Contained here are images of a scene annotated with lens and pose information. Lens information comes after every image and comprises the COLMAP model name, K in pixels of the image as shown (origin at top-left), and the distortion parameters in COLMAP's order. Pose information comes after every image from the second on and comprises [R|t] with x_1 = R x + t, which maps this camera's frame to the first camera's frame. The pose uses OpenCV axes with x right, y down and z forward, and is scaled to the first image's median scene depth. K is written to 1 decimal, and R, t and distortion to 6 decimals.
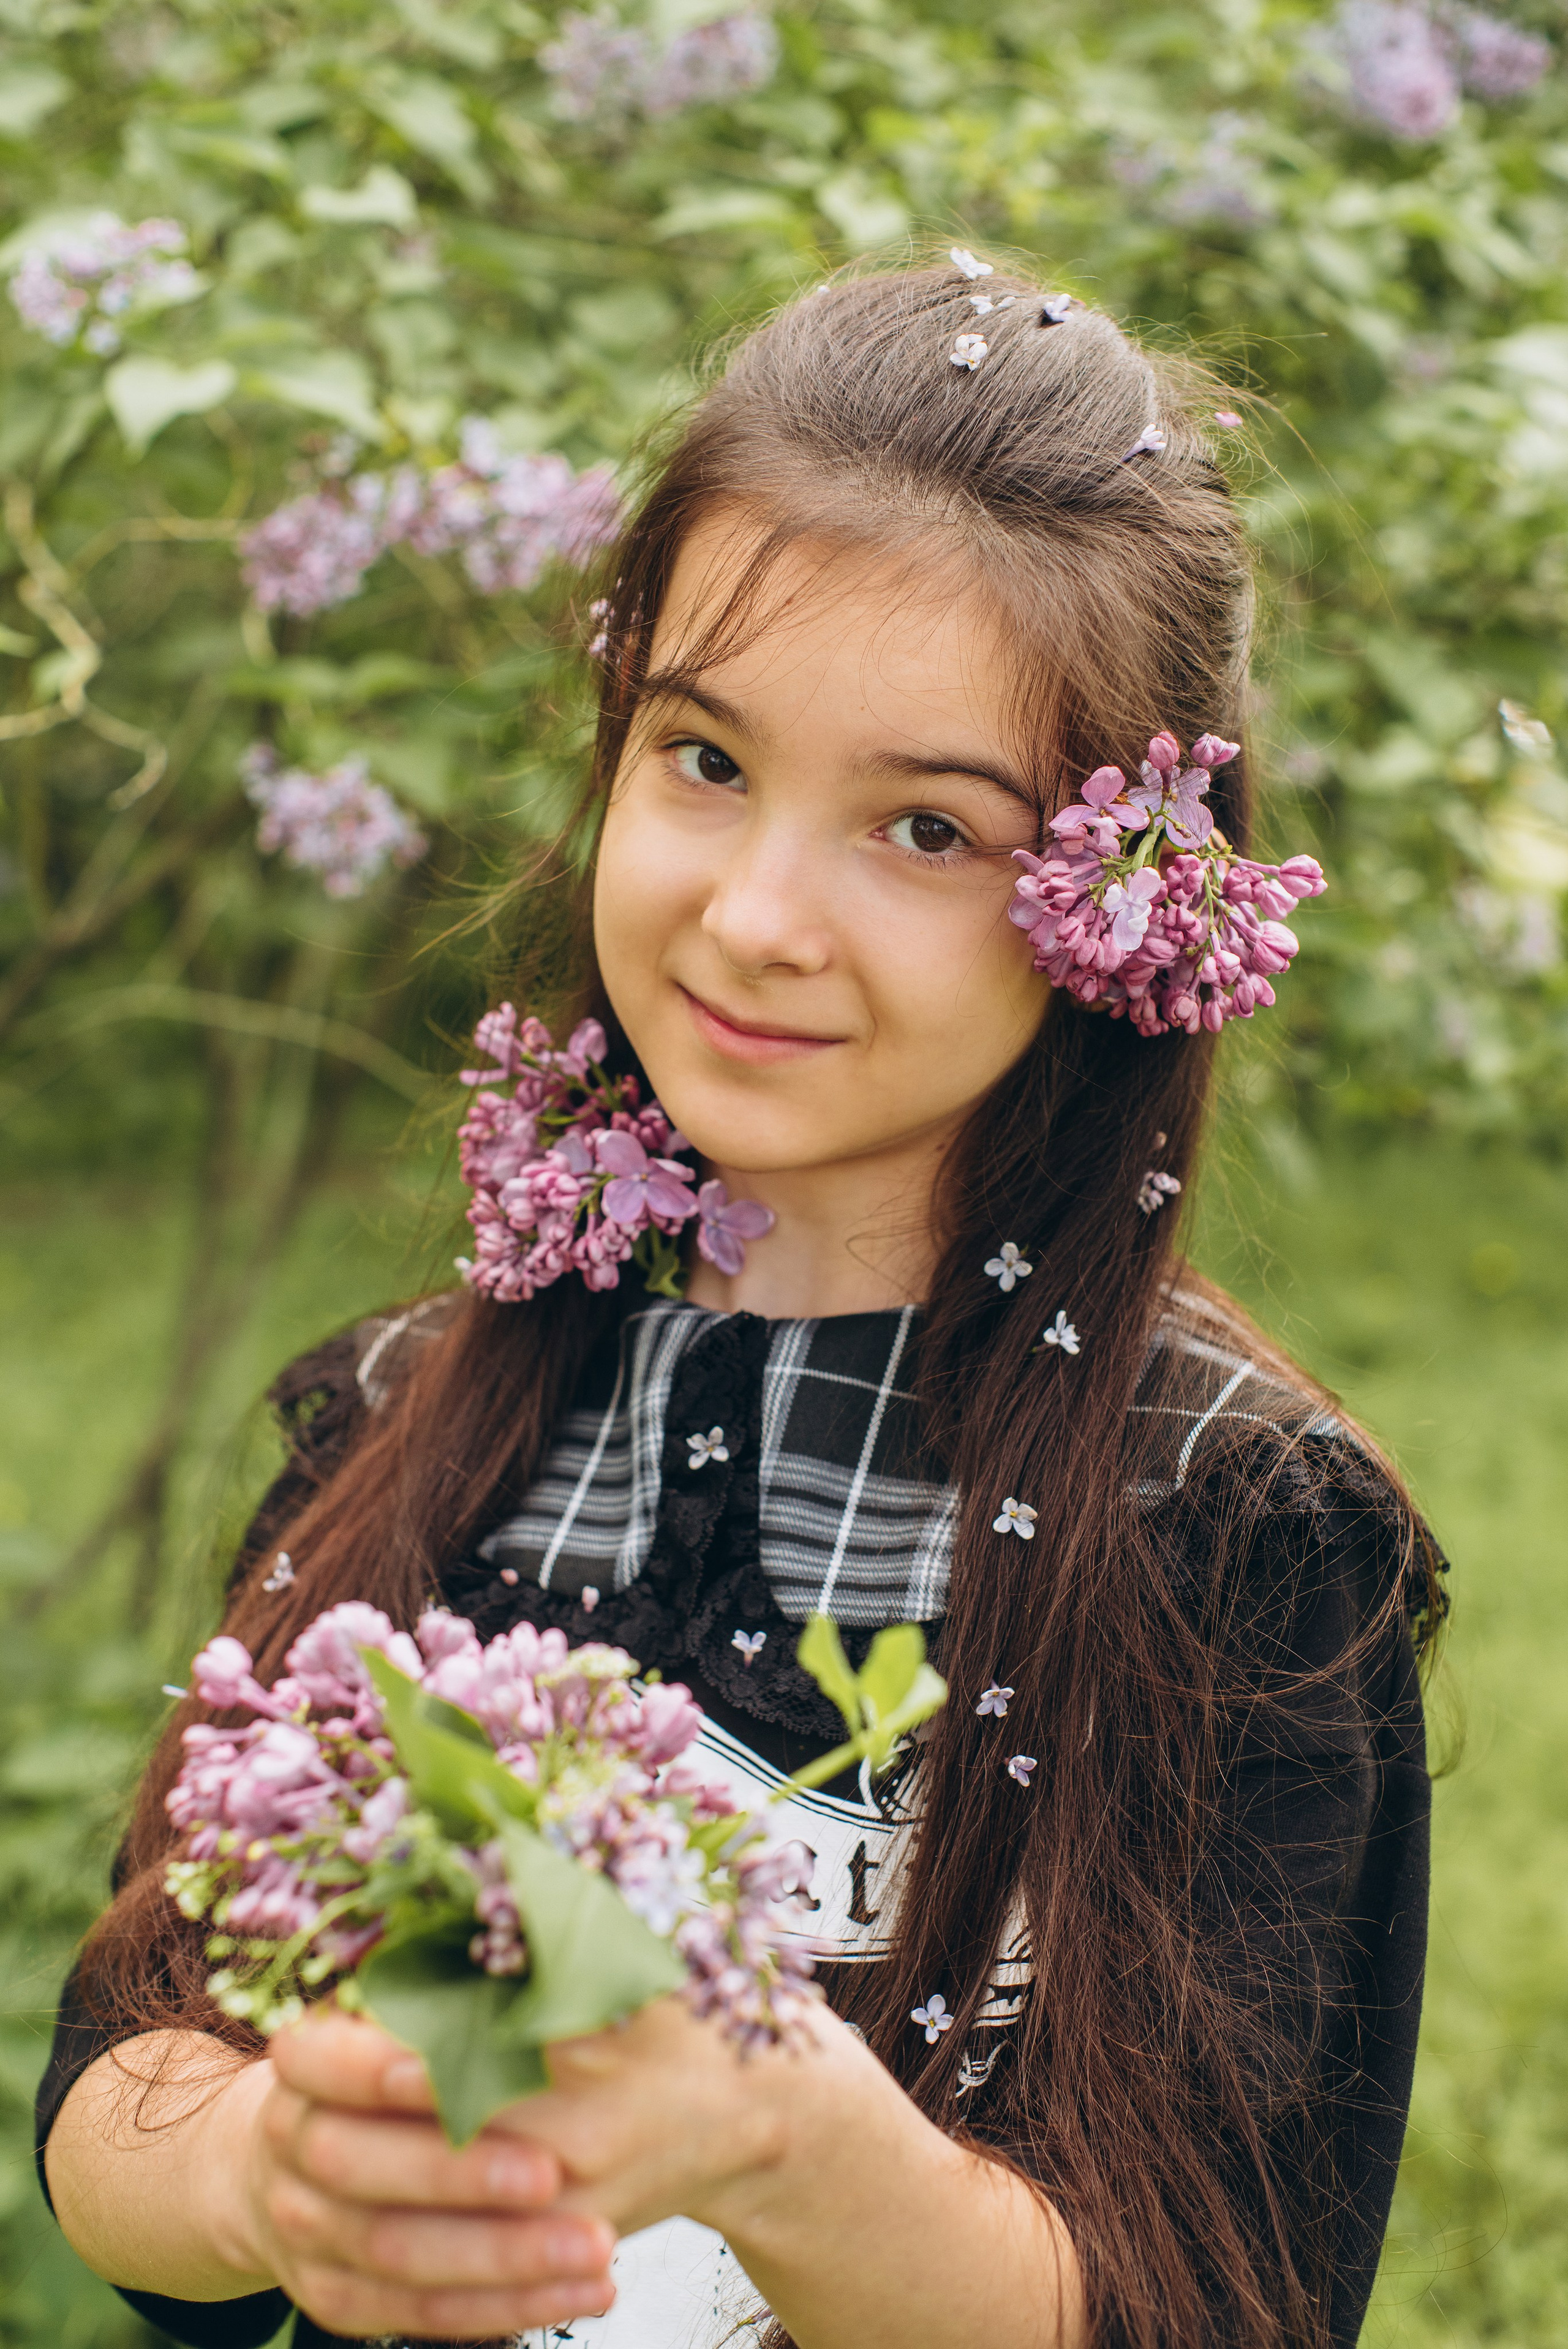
lens RADIAL K [[3361.7, 0, 765.9], [0, 3361.7, 1173.1], [0, 0, 1]] dist [-0.102734, 0.000000]
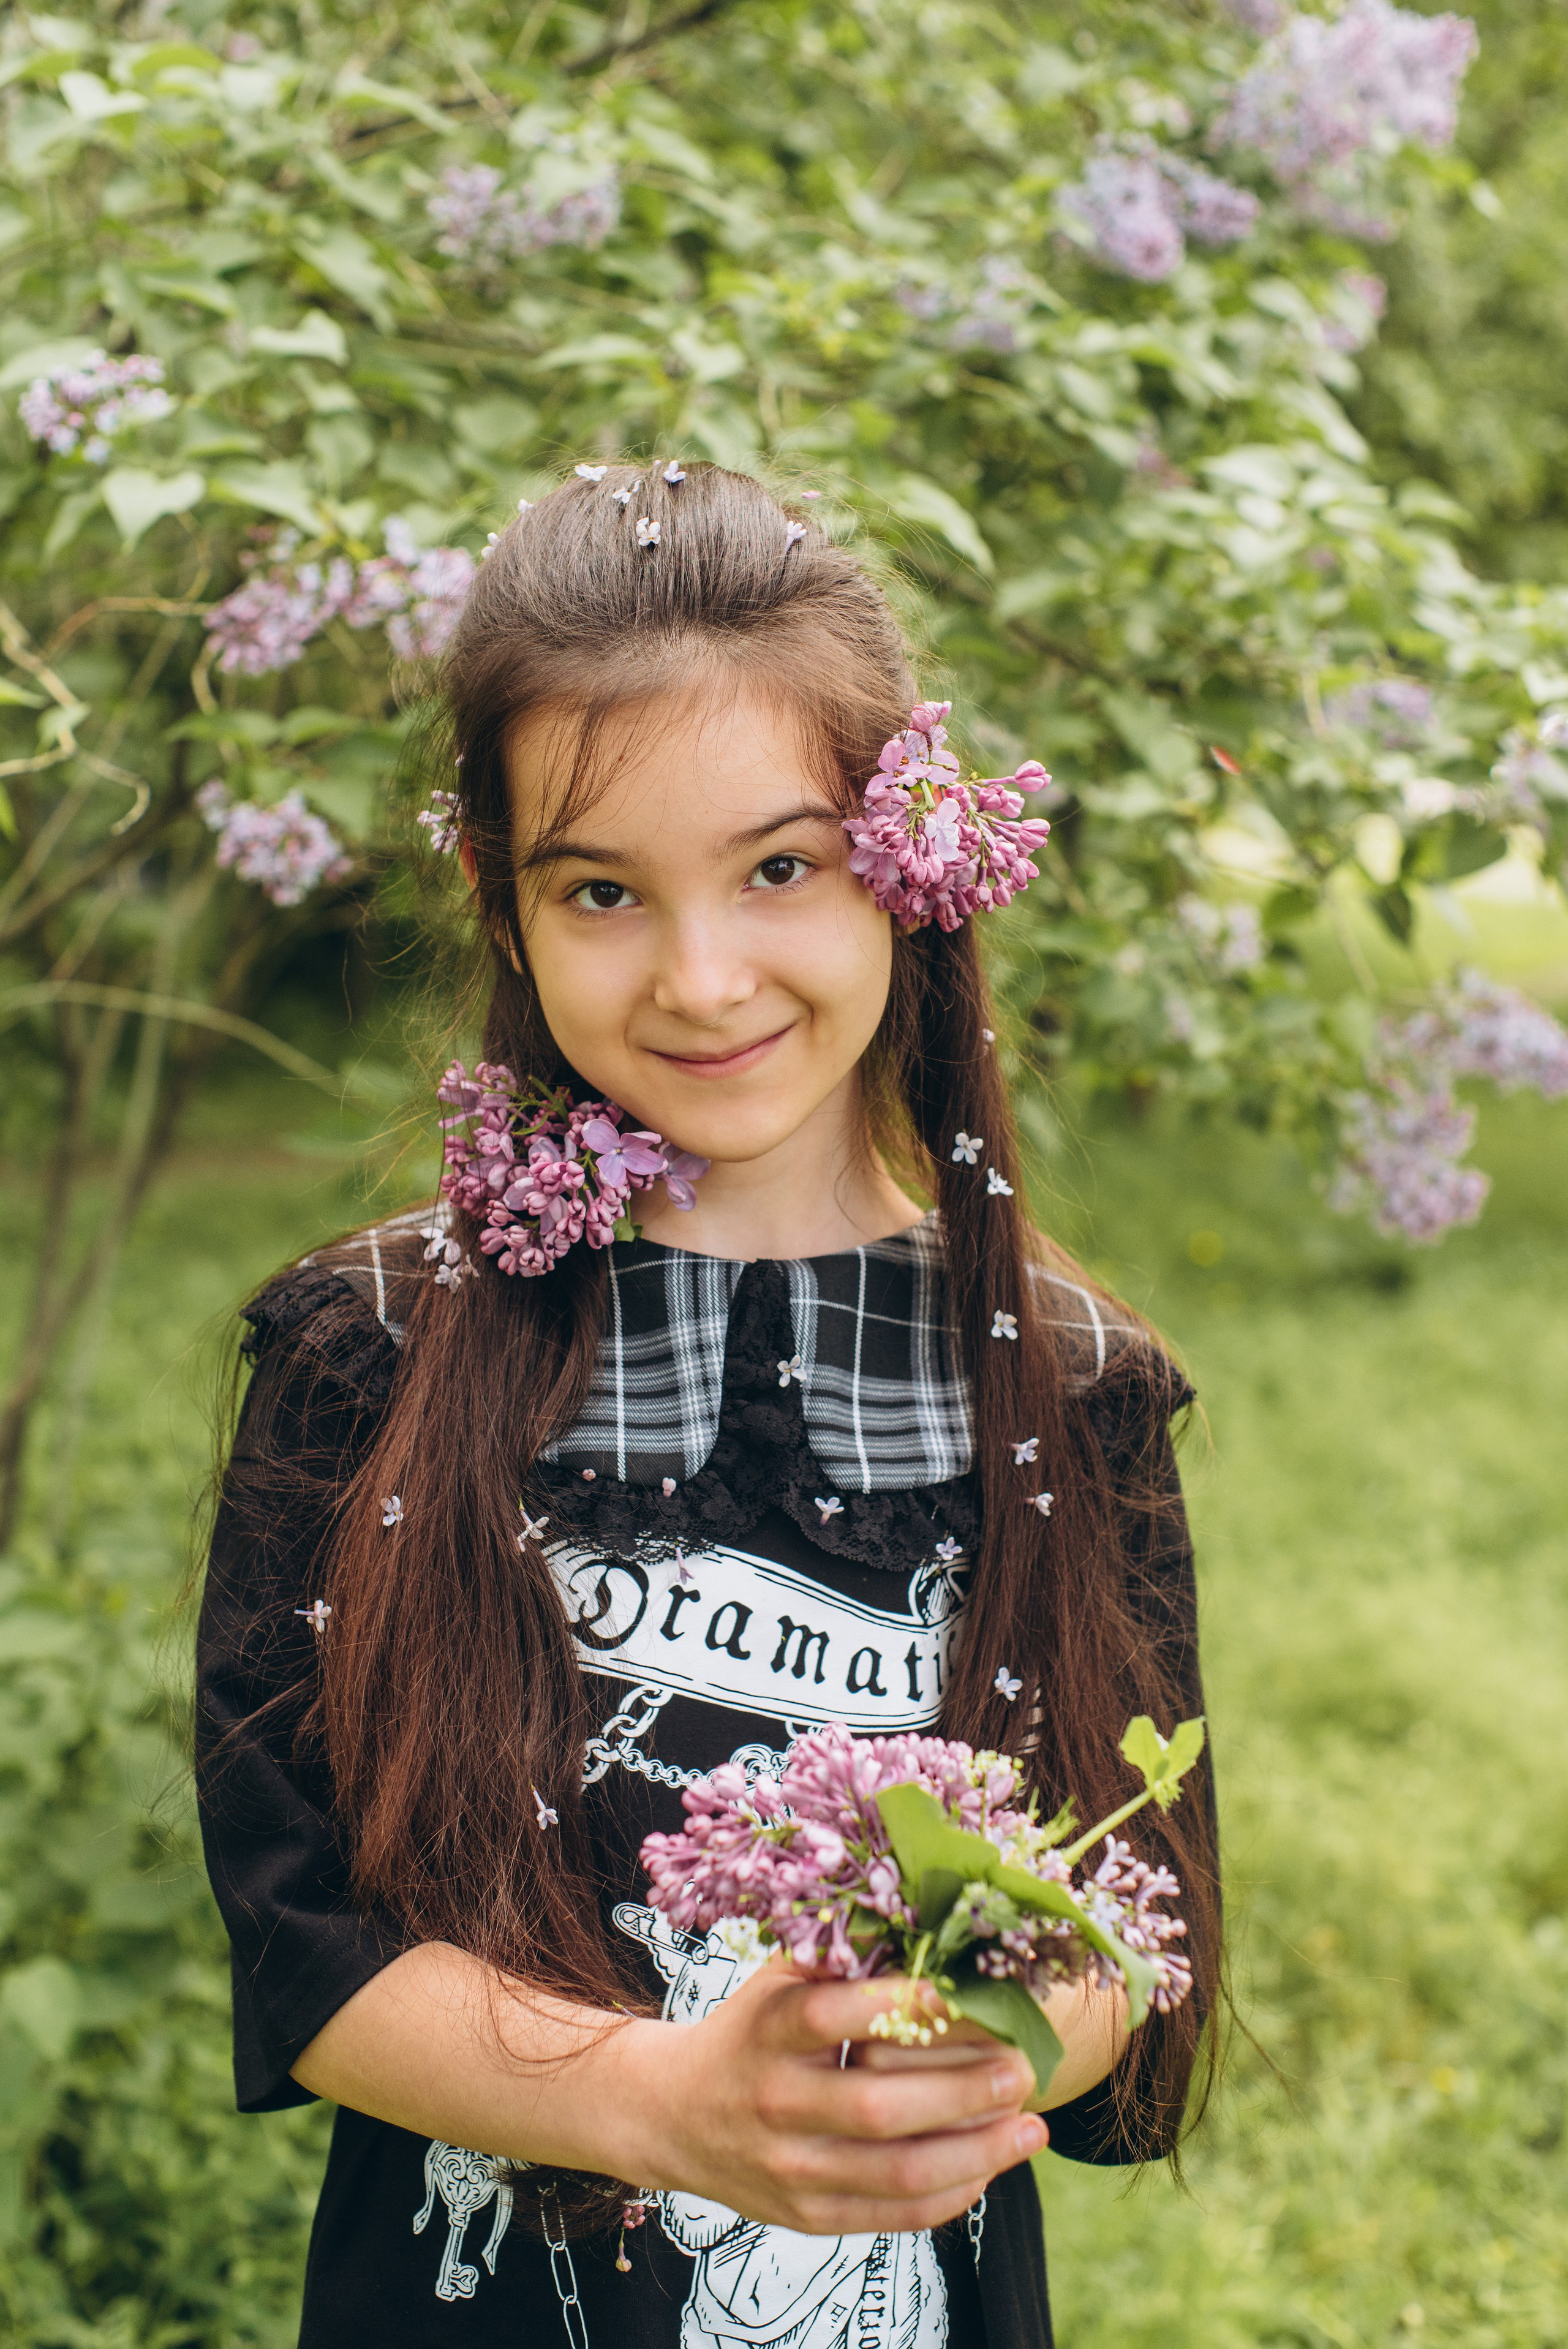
lens RADIAL K [[3361.7, 0, 797.9], [0, 3361.7, 1170.7], [0, 0, 1]] dist [-0.102734, 0.000000]
pose [[0.995581, -0.001196, 0.093903, -0.050659], [0.001154, 0.999999, 0.000495, 0.013004], [-0.093903, -0.000384, 0.995581, -0.220989]]
